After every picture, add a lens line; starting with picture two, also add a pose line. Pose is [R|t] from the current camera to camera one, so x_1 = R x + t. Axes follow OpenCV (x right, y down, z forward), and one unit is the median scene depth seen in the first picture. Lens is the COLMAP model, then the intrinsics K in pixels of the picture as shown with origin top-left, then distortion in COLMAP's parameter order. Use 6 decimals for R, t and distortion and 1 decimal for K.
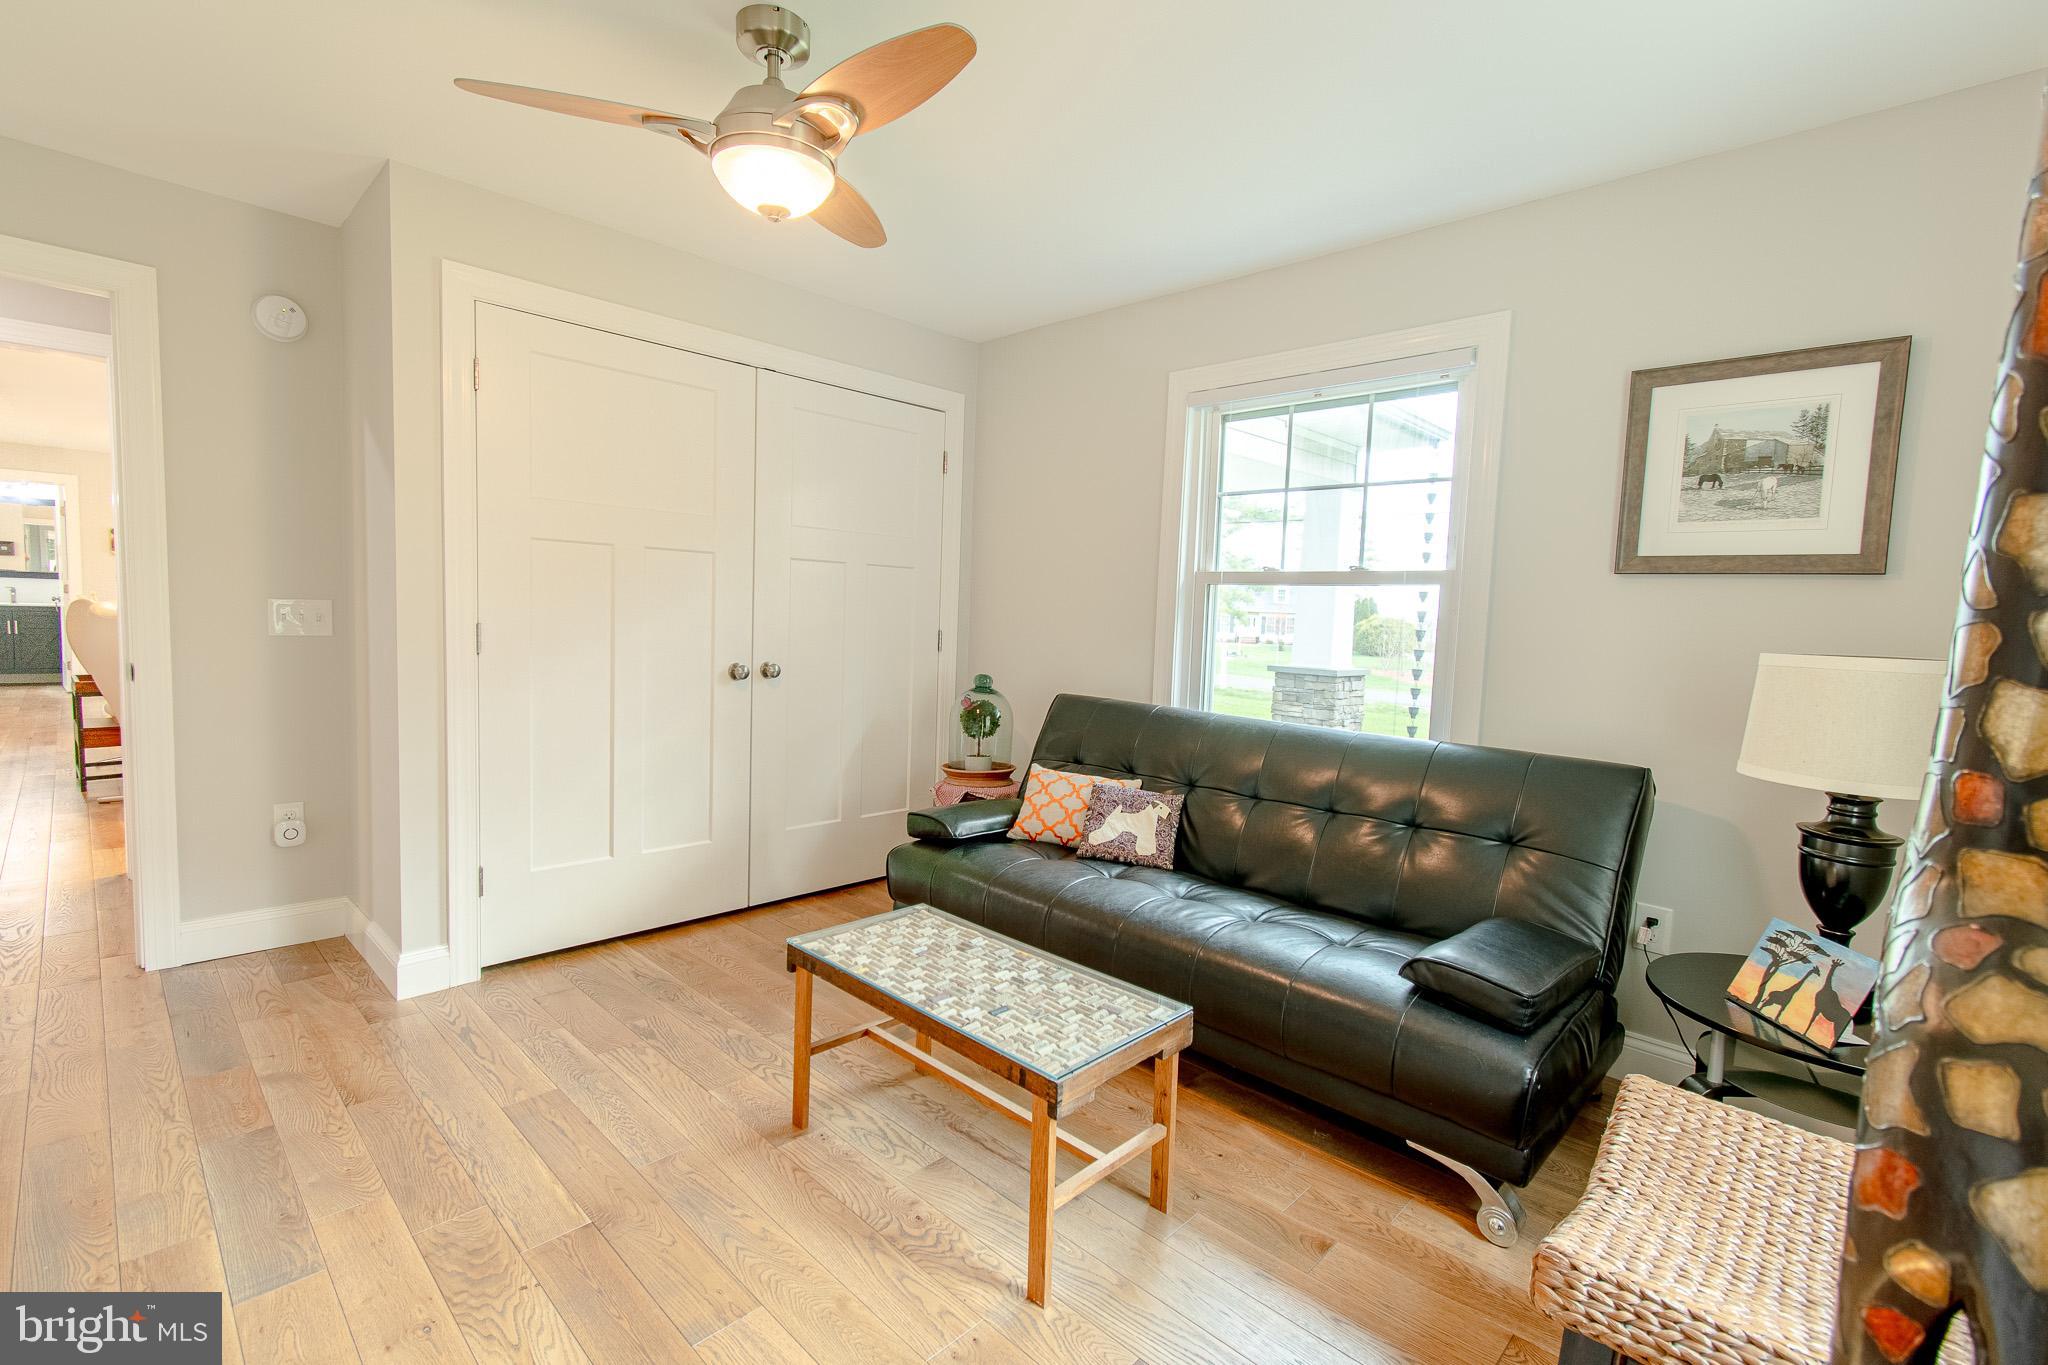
lens RADIAL K [[900.2, 0, 1024.0], [0, 900.2, 682.5], [0, 0, 1]] dist [0.001322, -0.000174]
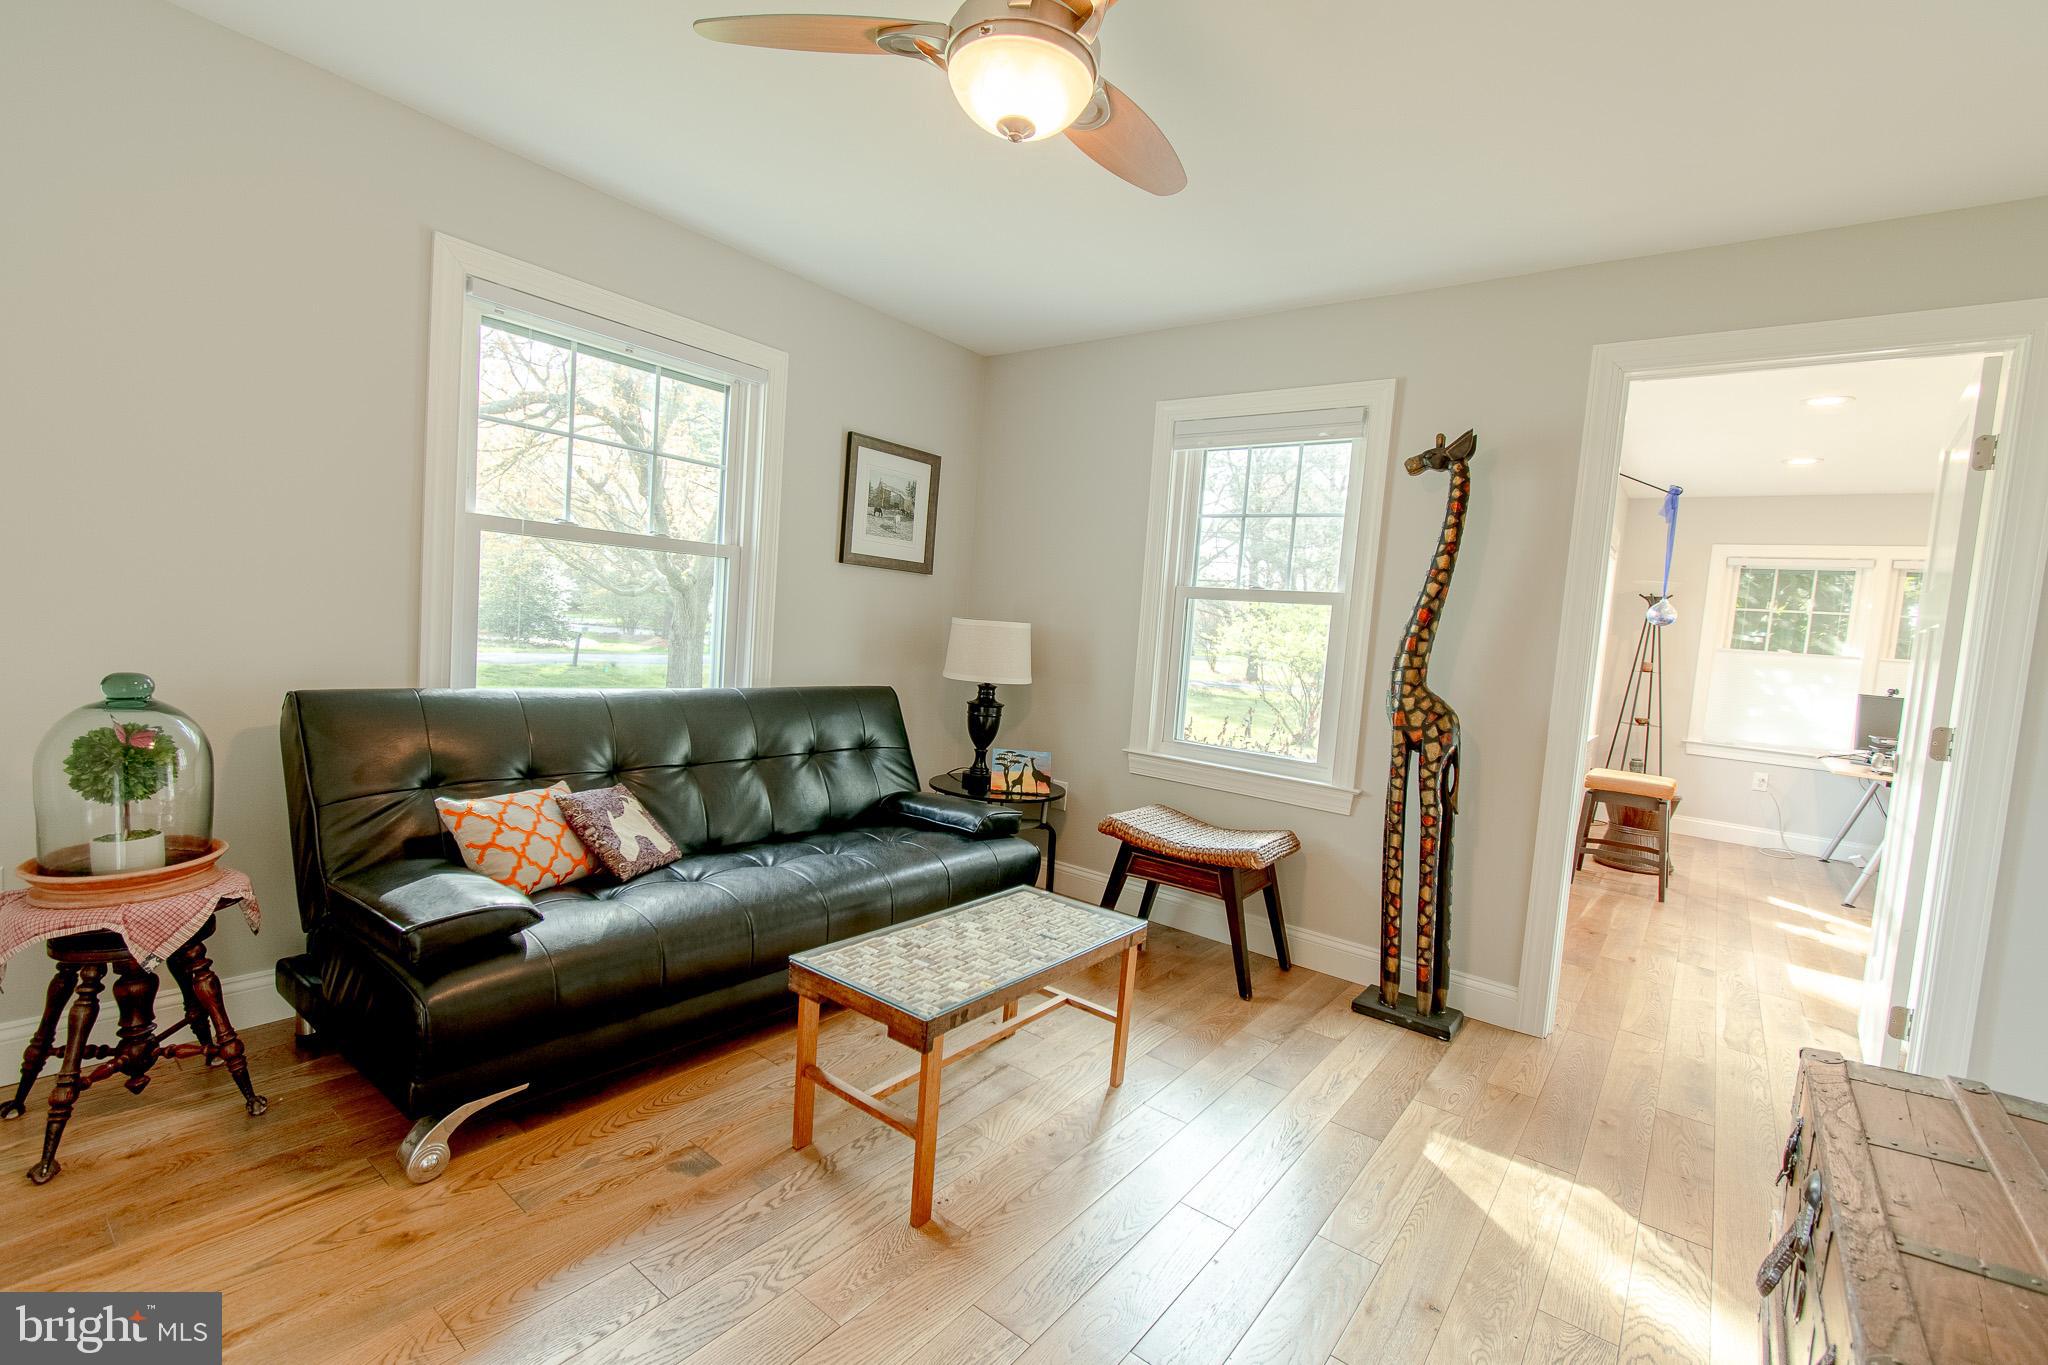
lens RADIAL K [[900.2, 0, 1024.0], [0, 900.2, 682.5], [0, 0, 1]] dist [0.001322, -0.000174]
pose [[-0.105320, -0.113372, 0.987955, -0.986736], [-0.002988, 0.993512, 0.113692, -0.103013], [-0.994434, 0.009022, -0.104975, 0.940689]]
